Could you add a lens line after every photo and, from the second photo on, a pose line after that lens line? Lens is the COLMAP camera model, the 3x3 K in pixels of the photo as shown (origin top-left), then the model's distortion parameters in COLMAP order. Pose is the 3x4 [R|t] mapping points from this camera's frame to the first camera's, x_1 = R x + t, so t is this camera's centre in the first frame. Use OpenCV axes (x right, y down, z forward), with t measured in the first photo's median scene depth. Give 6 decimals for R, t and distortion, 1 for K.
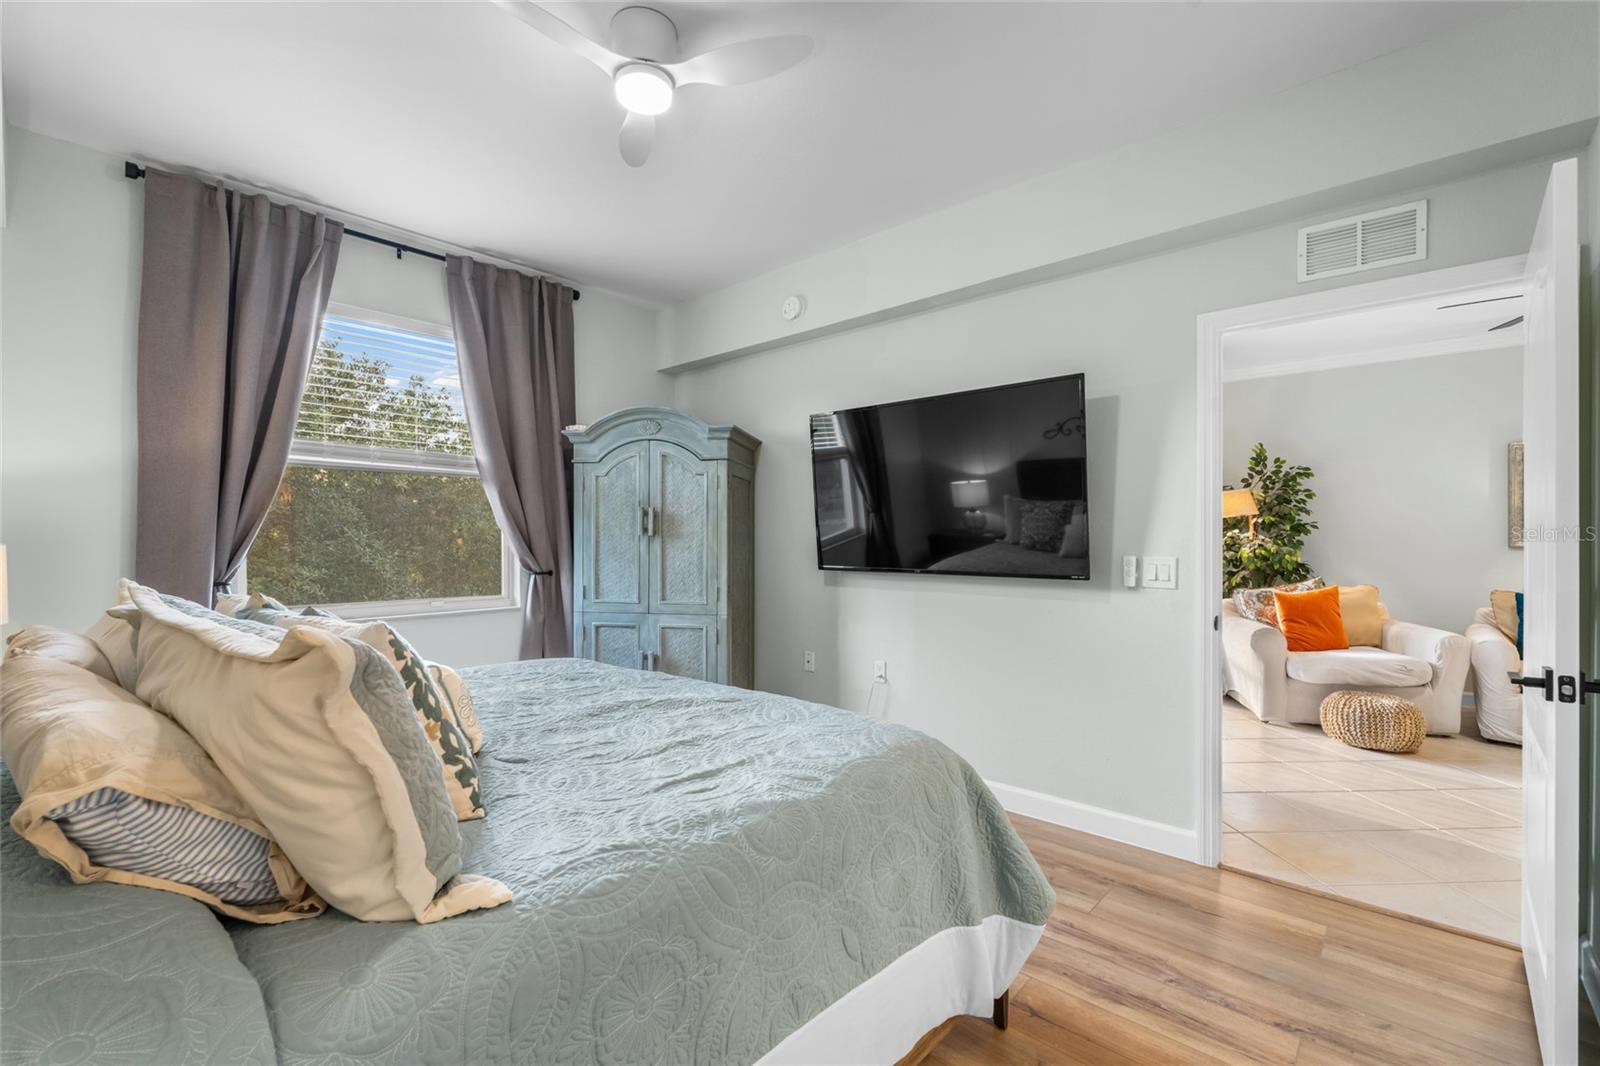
lens RADIAL K [[709.7, 0, 795.3], [0, 709.7, 537.3], [0, 0, 1]] dist [-0.001001, -0.000320]
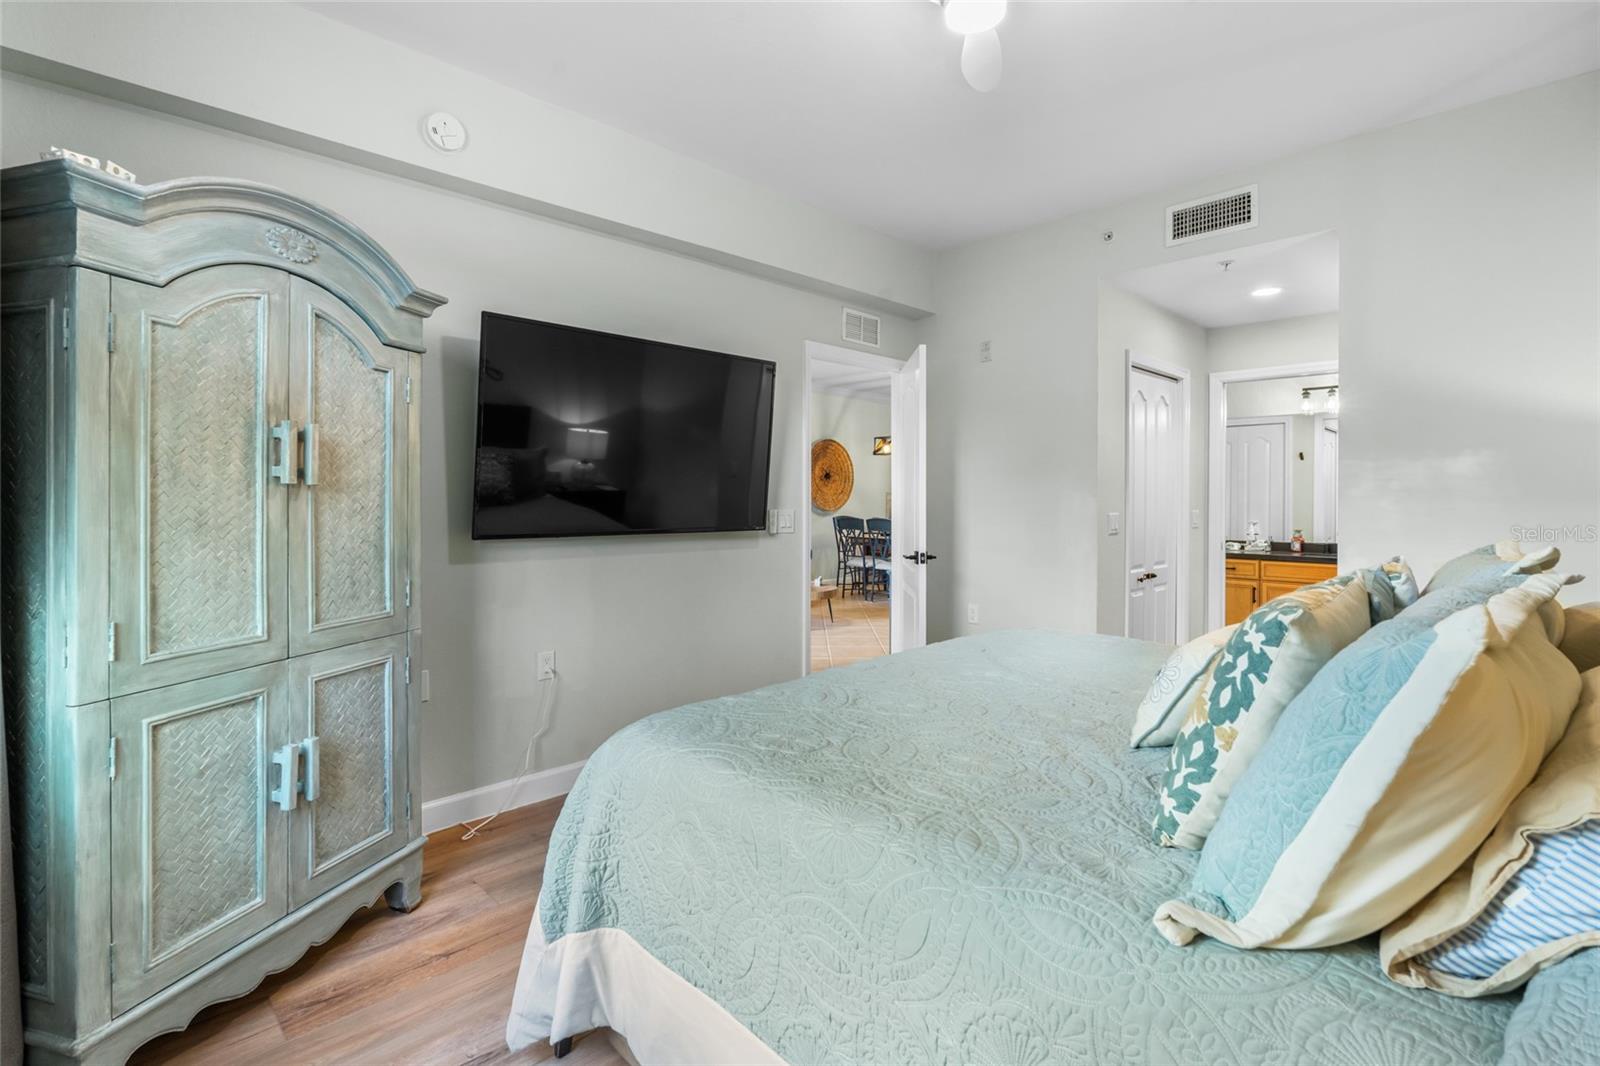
lens RADIAL K [[794.5, 0, 801.2], [0, 794.5, 502.2], [0, 0, 1]] dist [-0.000501, -0.000124]
pose [[-0.002306, -0.002174, 0.999995, -0.713797], [0.011277, 0.999934, 0.002200, 0.011343], [-0.999934, 0.011282, -0.002281, 0.680981]]
